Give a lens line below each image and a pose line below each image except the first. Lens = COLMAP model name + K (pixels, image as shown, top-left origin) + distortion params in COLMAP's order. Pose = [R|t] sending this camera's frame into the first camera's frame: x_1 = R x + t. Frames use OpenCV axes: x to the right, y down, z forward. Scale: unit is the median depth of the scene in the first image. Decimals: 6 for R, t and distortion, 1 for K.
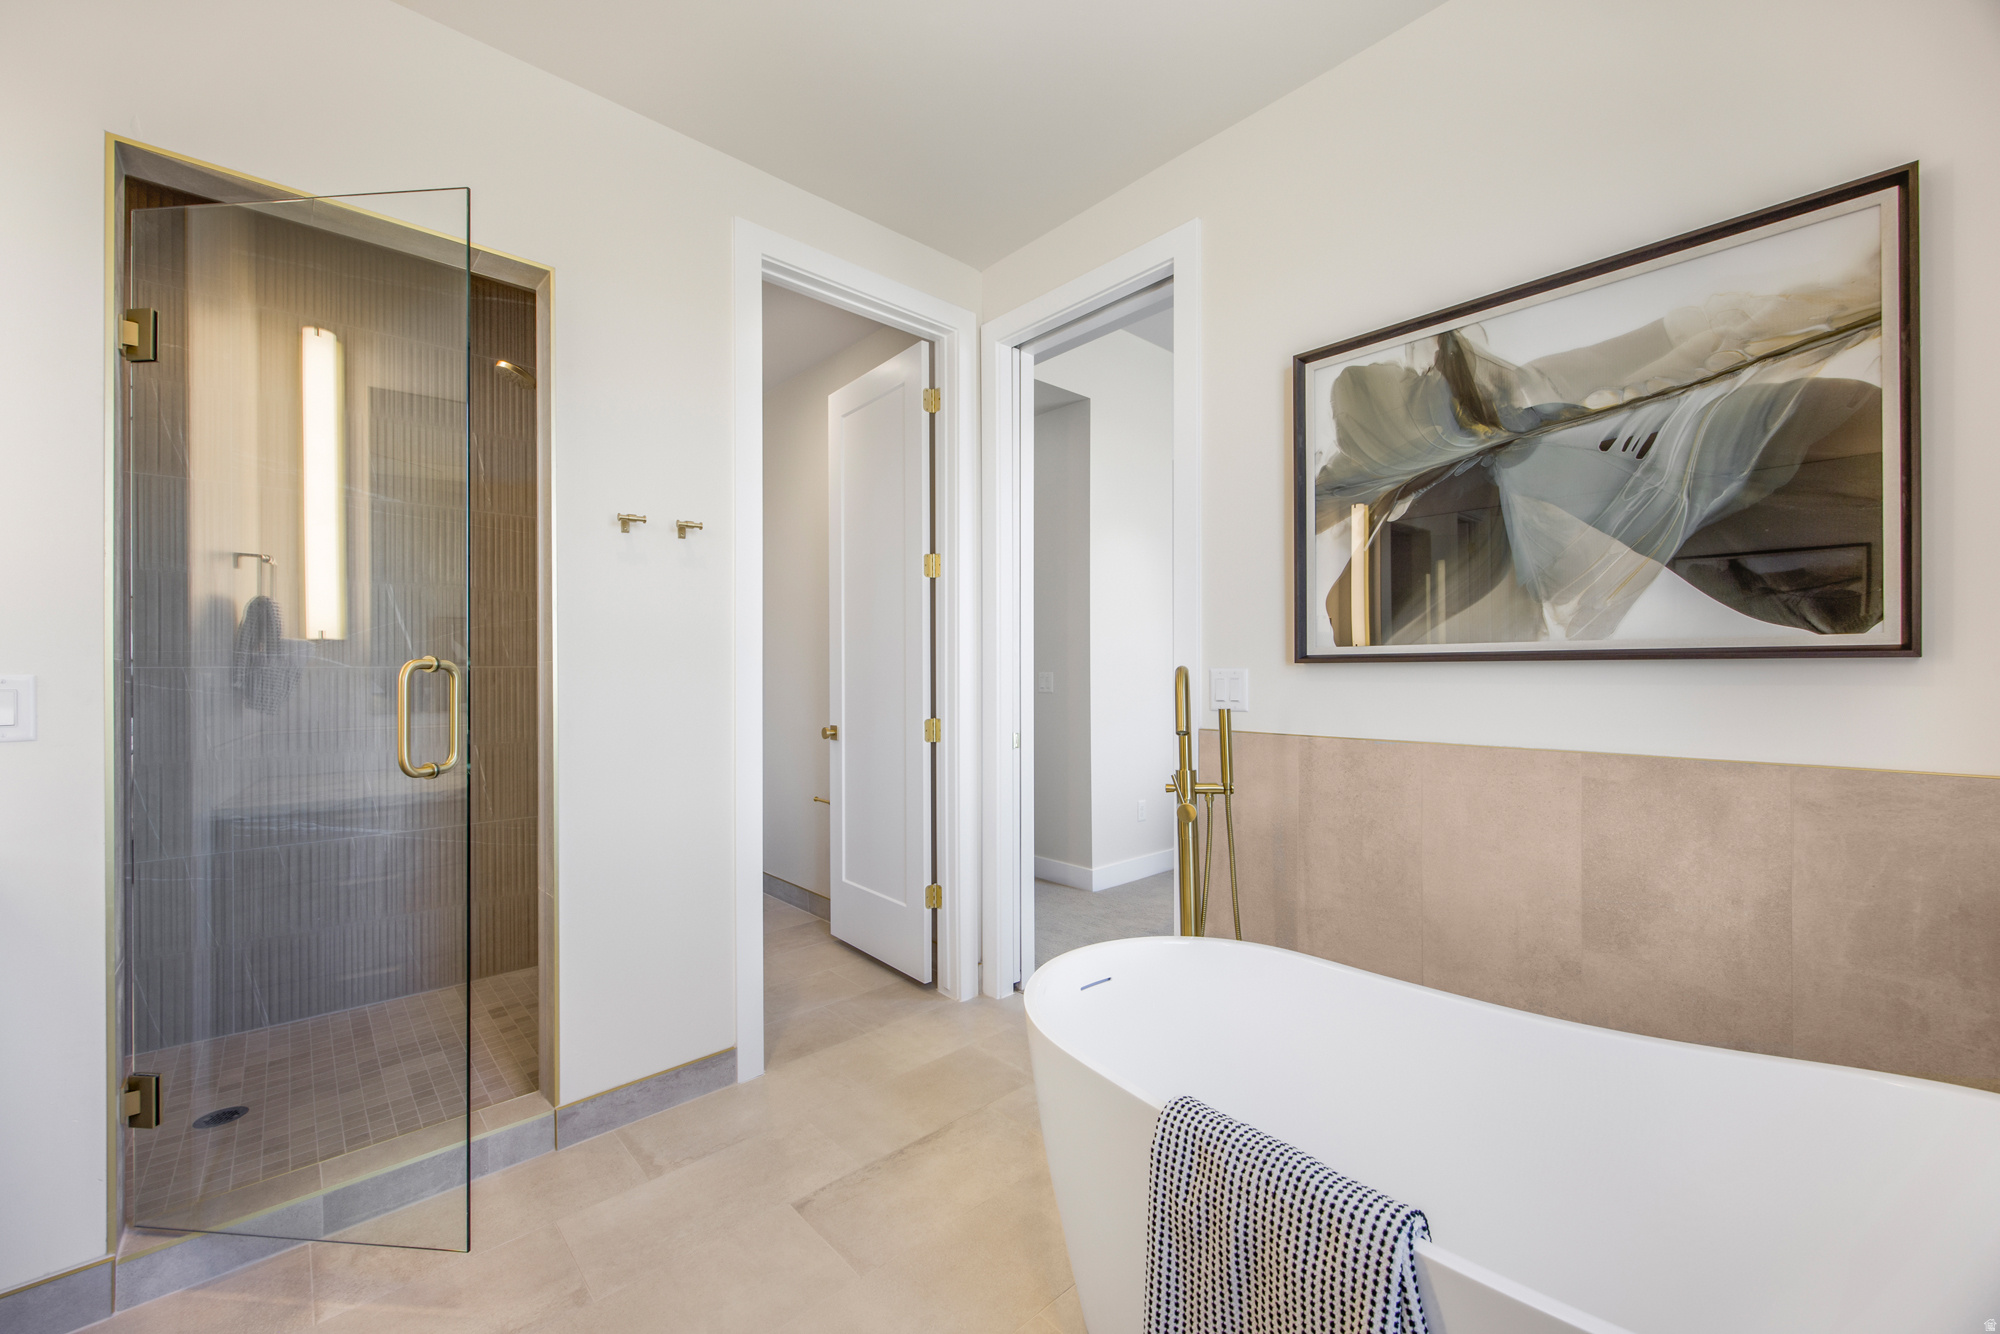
lens RADIAL K [[777.2, 0, 1003.3], [0, 777.2, 666.7], [0, 0, 1]] dist [0.002836, 0.000018]
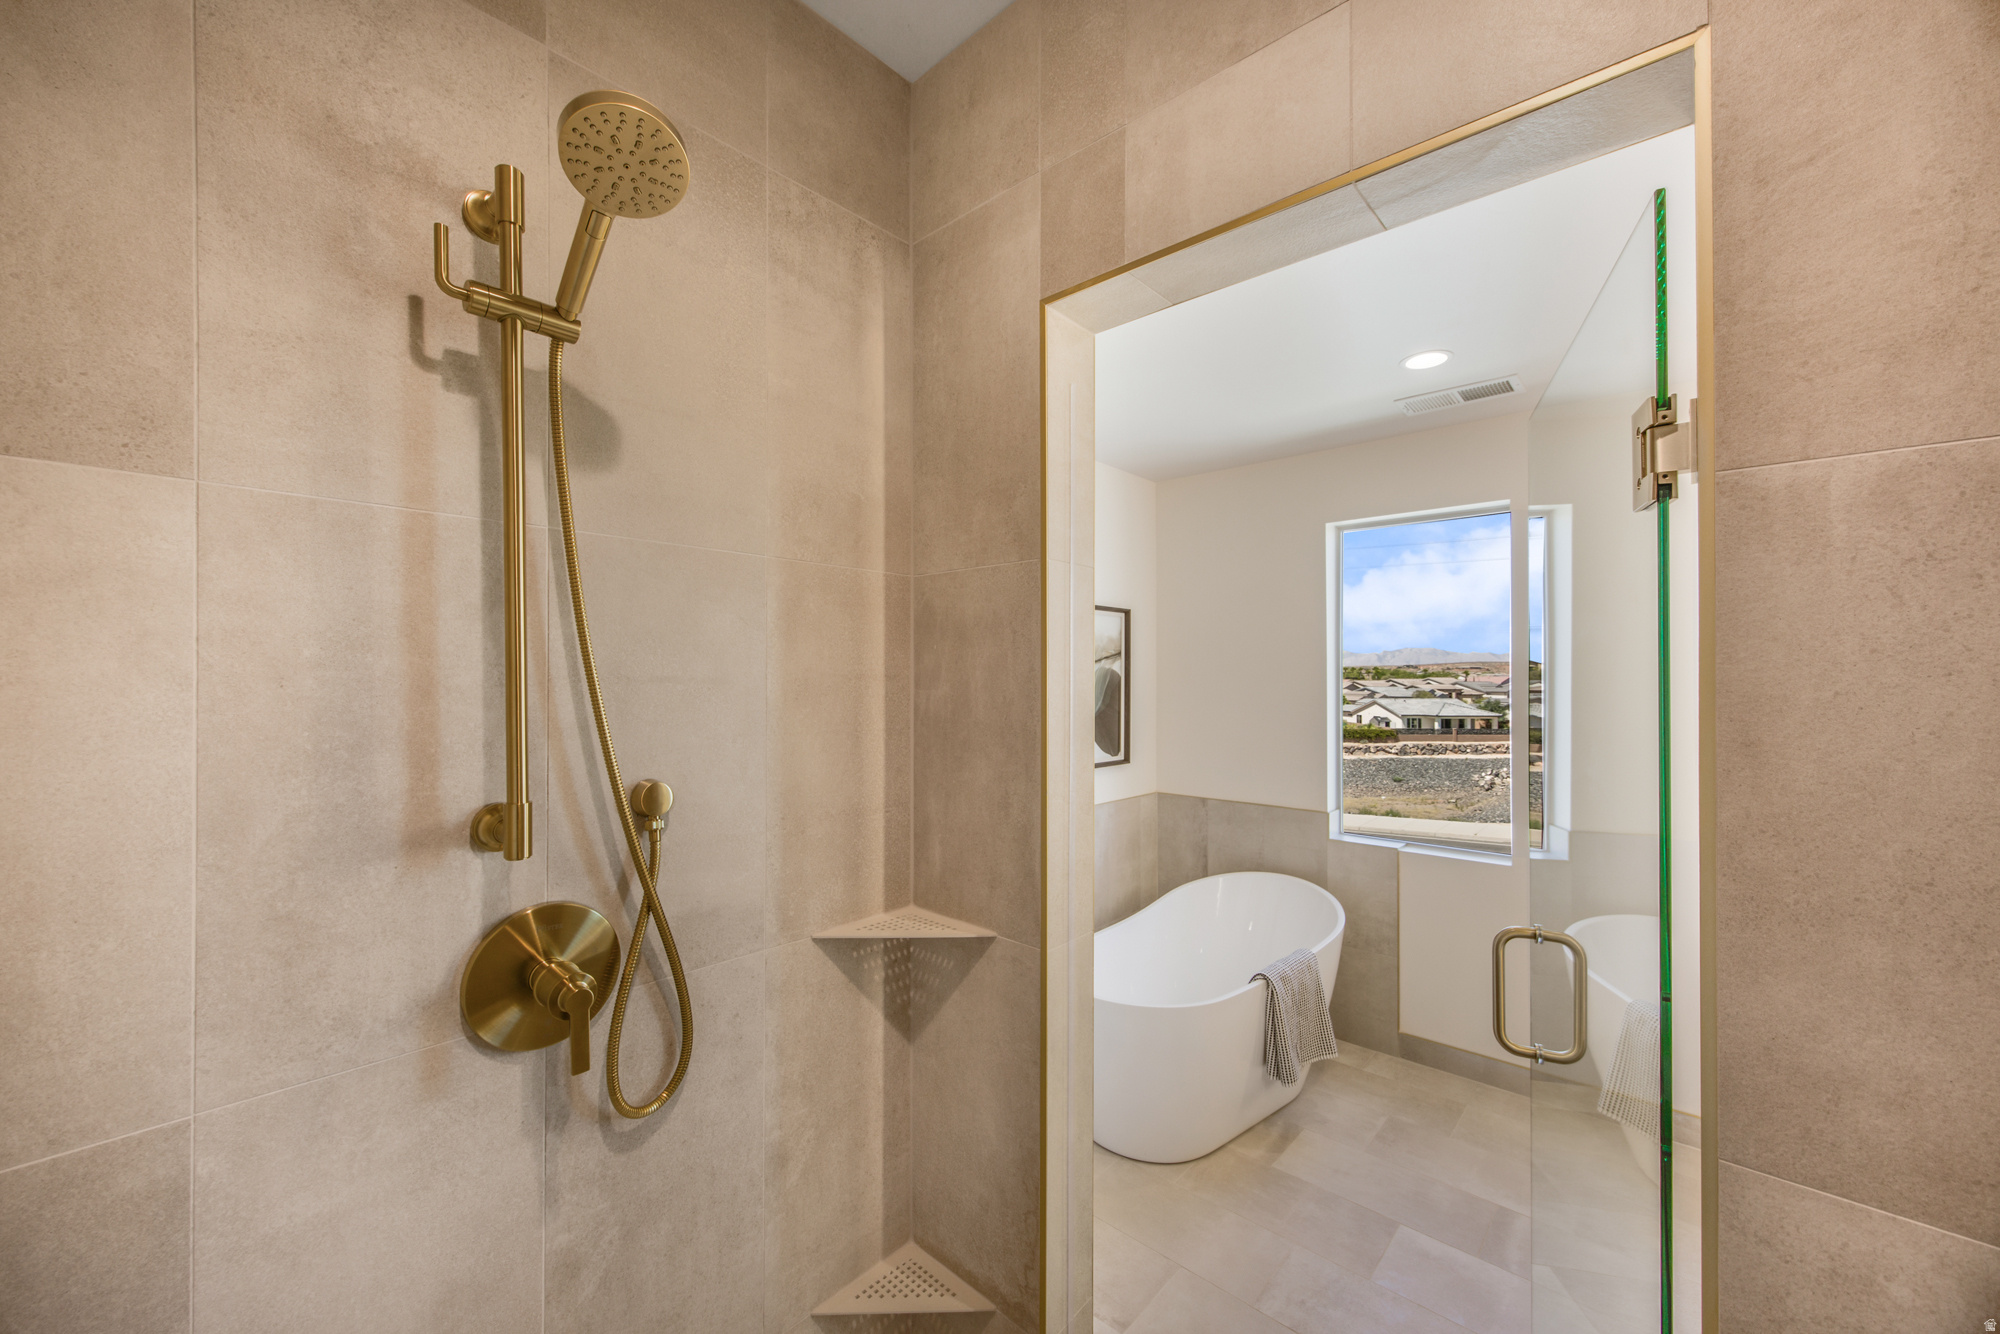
lens RADIAL K [[777.2, 0, 992.2], [0, 777.2, 669.0], [0, 0, 1]] dist [0.002836, 0.000018]
pose [[-0.084793, 0.012822, 0.996316, -1.443136], [-0.005709, 0.999895, -0.013354, -0.260022], [-0.996382, -0.006821, -0.084711, 1.345352]]
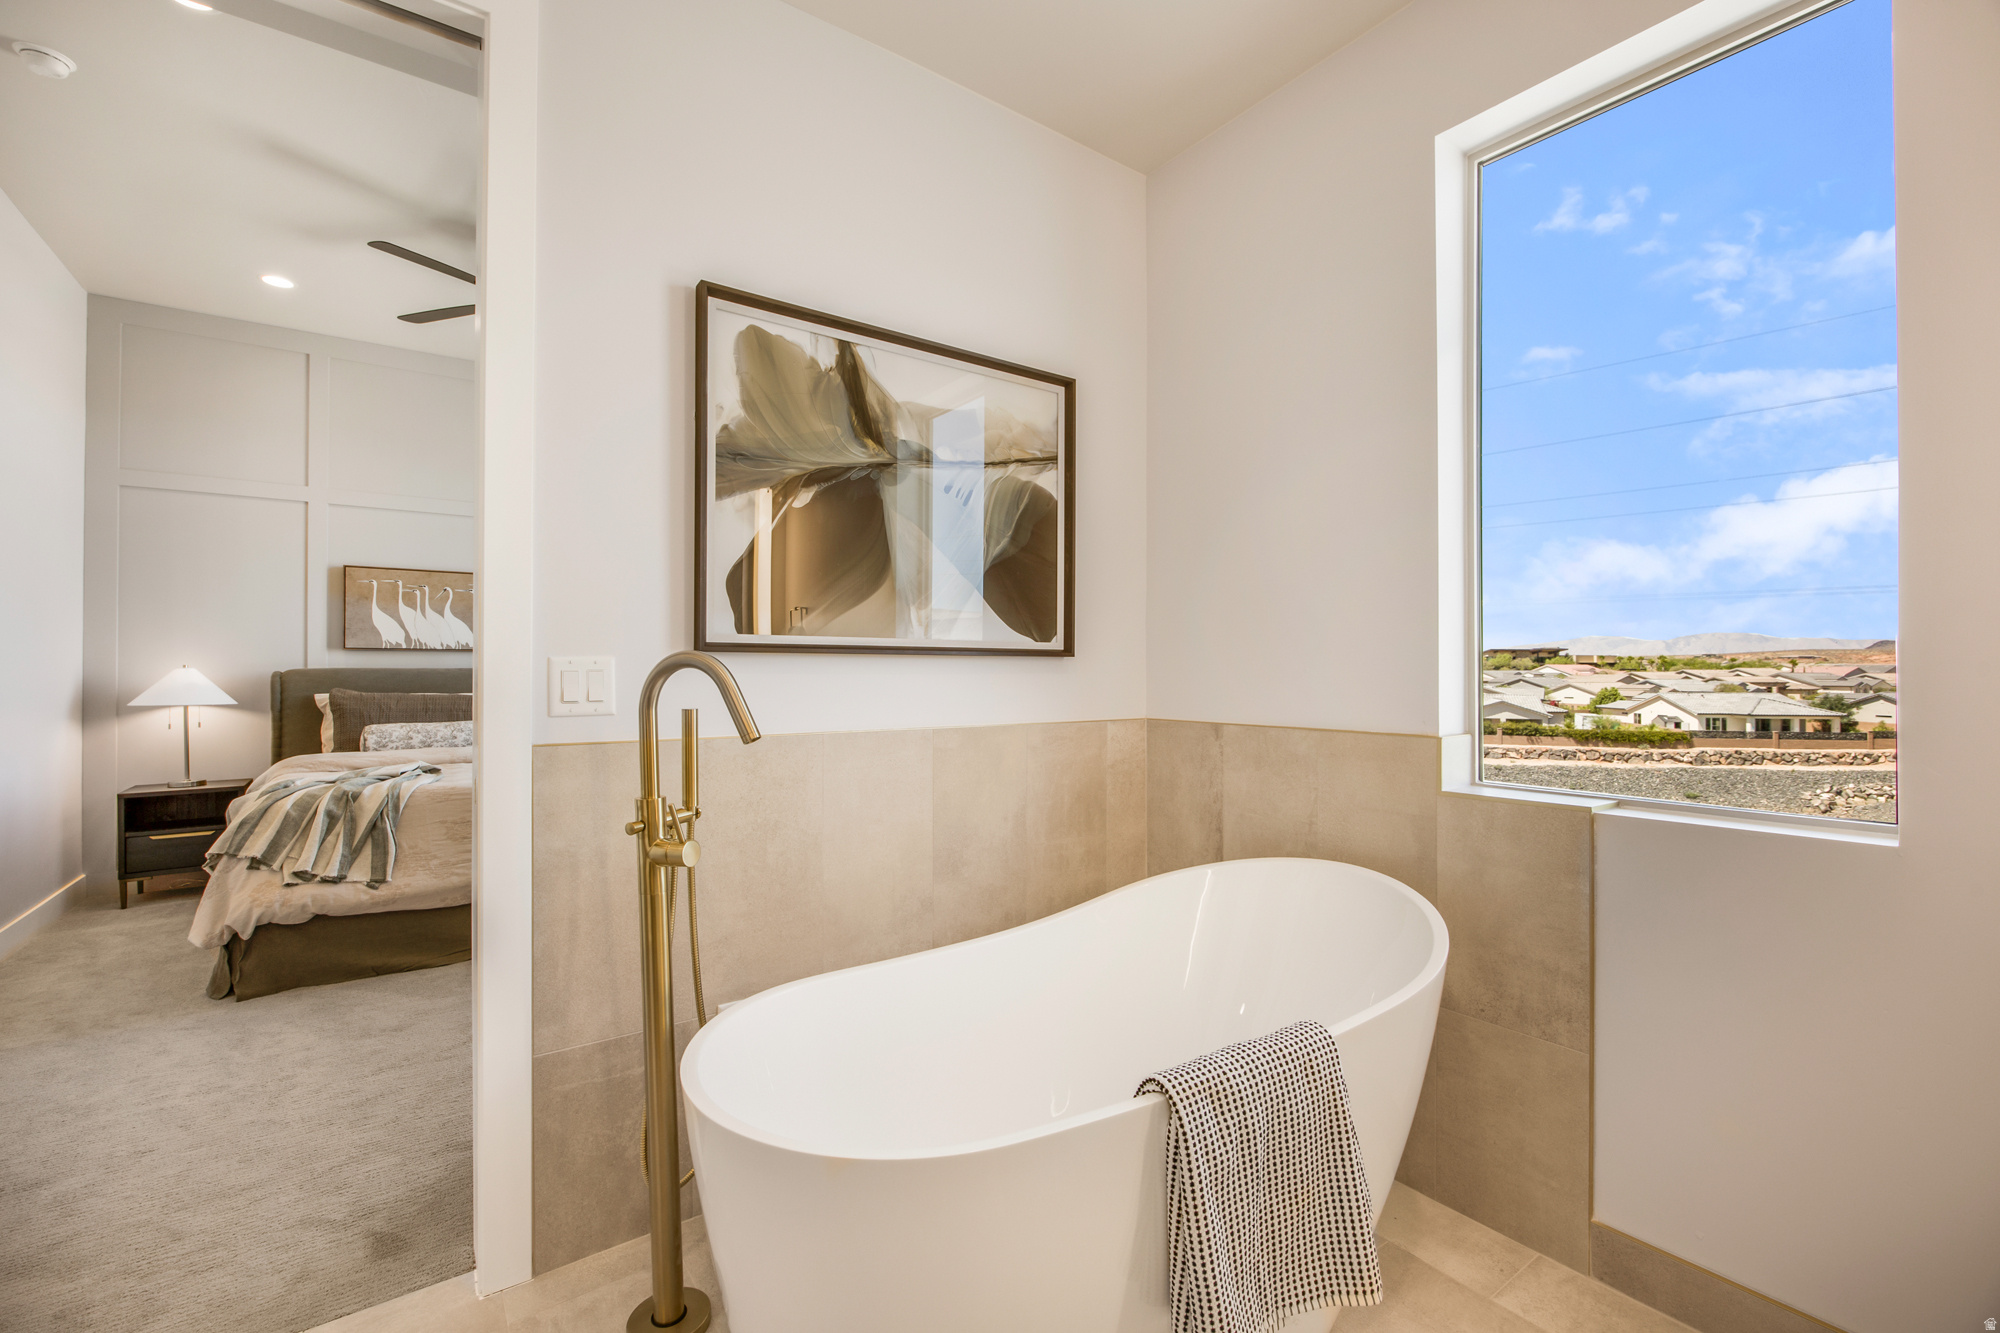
lens RADIAL K [[846.3, 0, 1003.9], [0, 846.3, 669.9], [0, 0, 1]] dist [-0.007857, -0.000132]
pose [[0.121984, 0.007611, 0.992503, -0.560973], [-0.004112, 0.999966, -0.007163, 0.023288], [-0.992524, -0.003207, 0.122011, 0.675235]]
